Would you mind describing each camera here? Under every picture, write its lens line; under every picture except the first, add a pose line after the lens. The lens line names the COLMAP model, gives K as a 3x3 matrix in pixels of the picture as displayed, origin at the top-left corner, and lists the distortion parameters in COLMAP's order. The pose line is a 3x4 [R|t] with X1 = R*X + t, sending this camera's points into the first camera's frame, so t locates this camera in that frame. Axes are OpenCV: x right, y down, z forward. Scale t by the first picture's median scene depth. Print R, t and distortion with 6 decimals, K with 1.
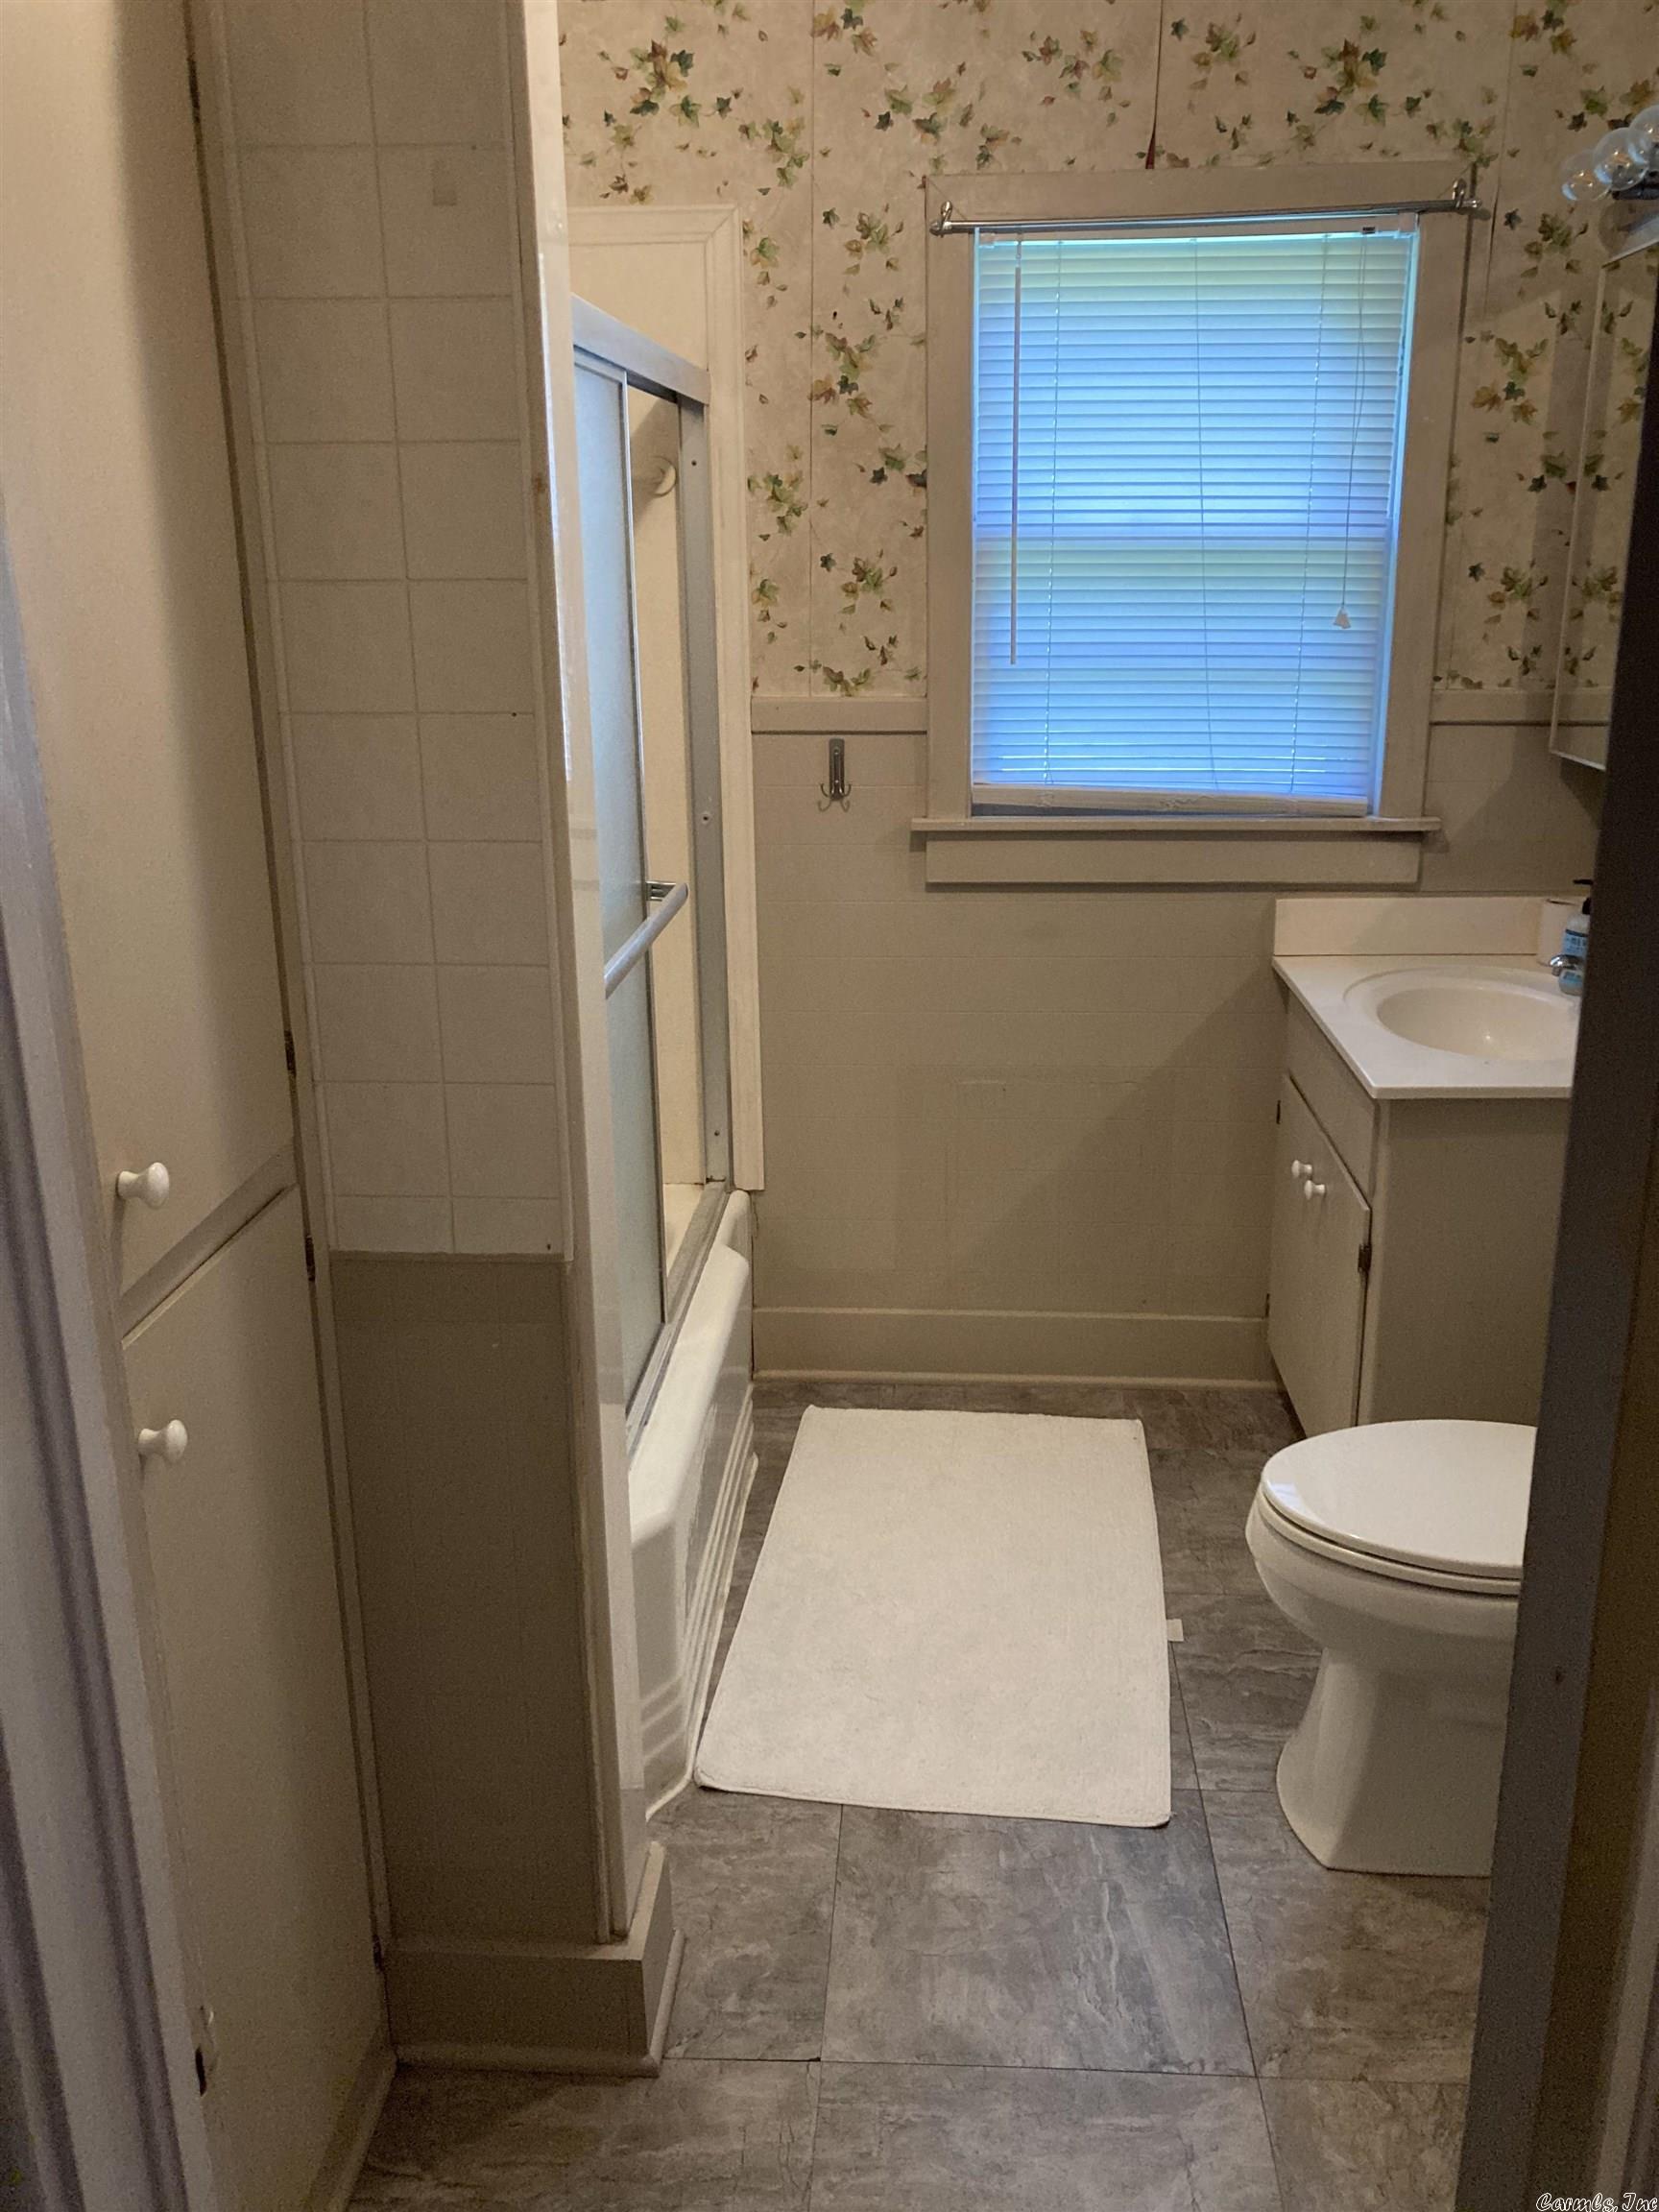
lens RADIAL K [[1840.0, 0, 871.5], [0, 1840.0, 1147.5], [0, 0, 1]] dist [0.140708, -0.387210]
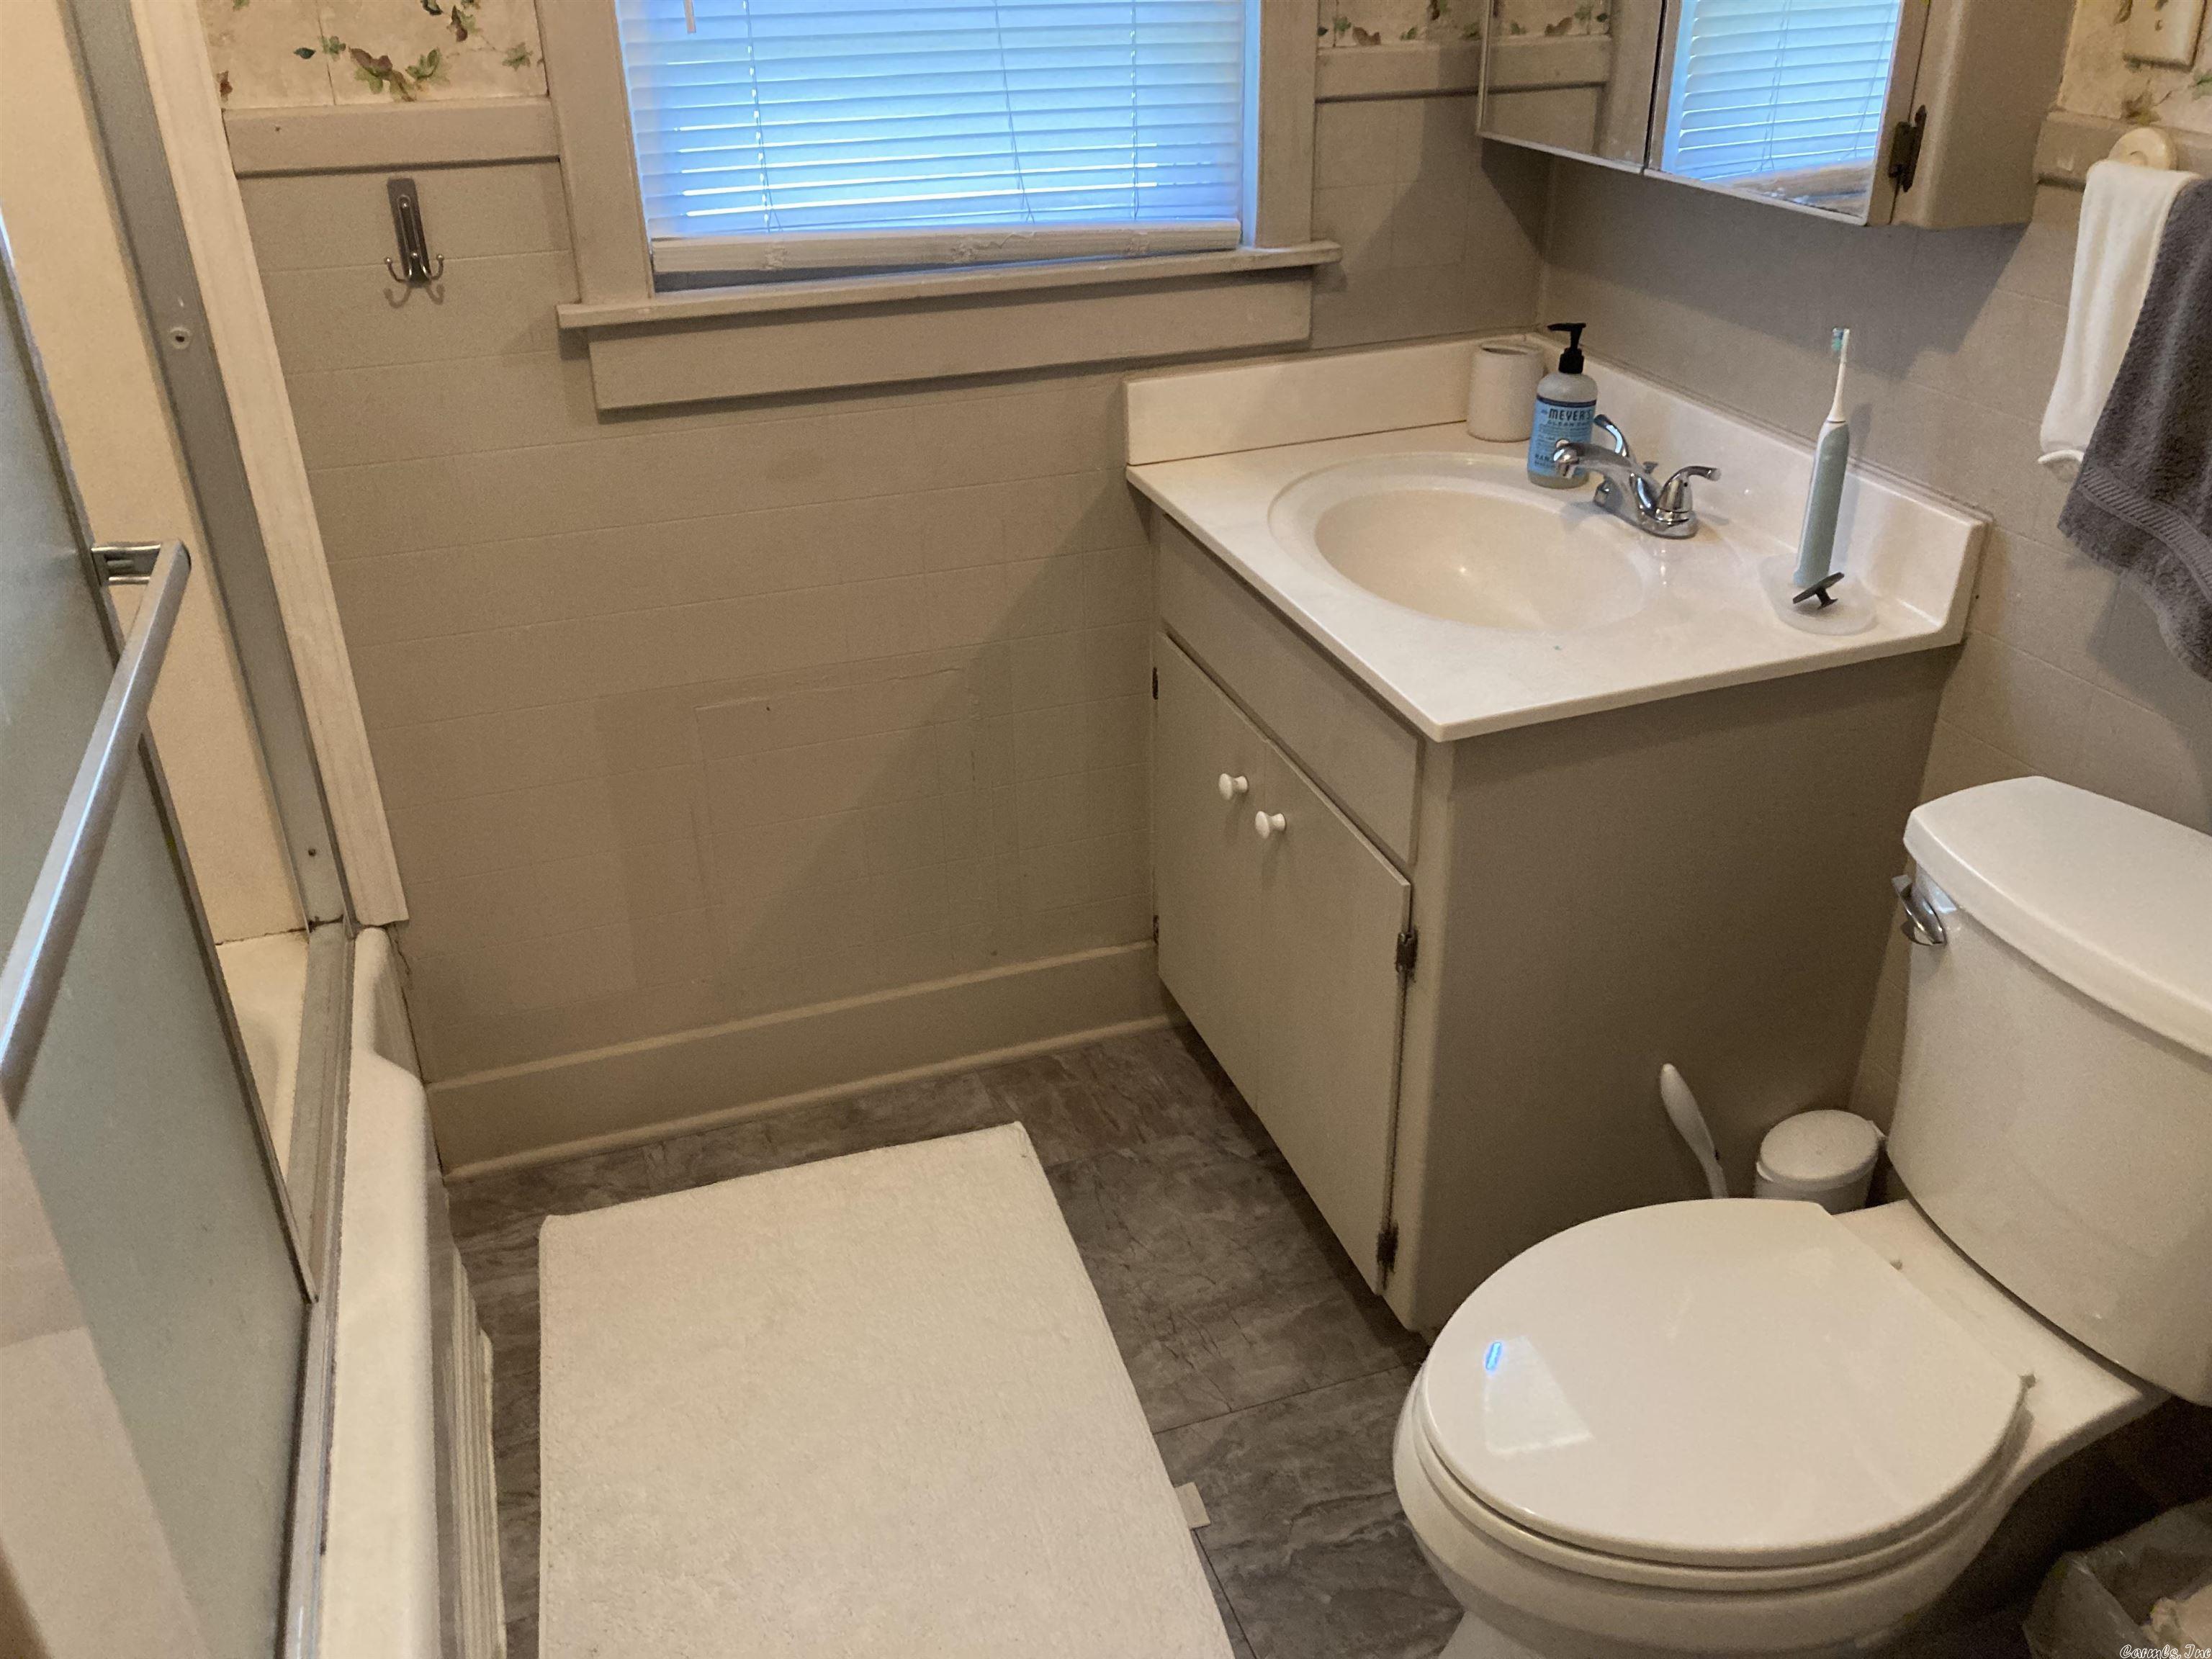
lens RADIAL K [[1823.5, 0, 1106.0], [0, 1823.5, 829.5], [0, 0, 1]] dist [0.036115, -0.018531]
pose [[0.928266, -0.183629, 0.323423, -0.037298], [0.122490, 0.972041, 0.200330, -0.112612], [-0.351167, -0.146343, 0.924806, 0.367304]]
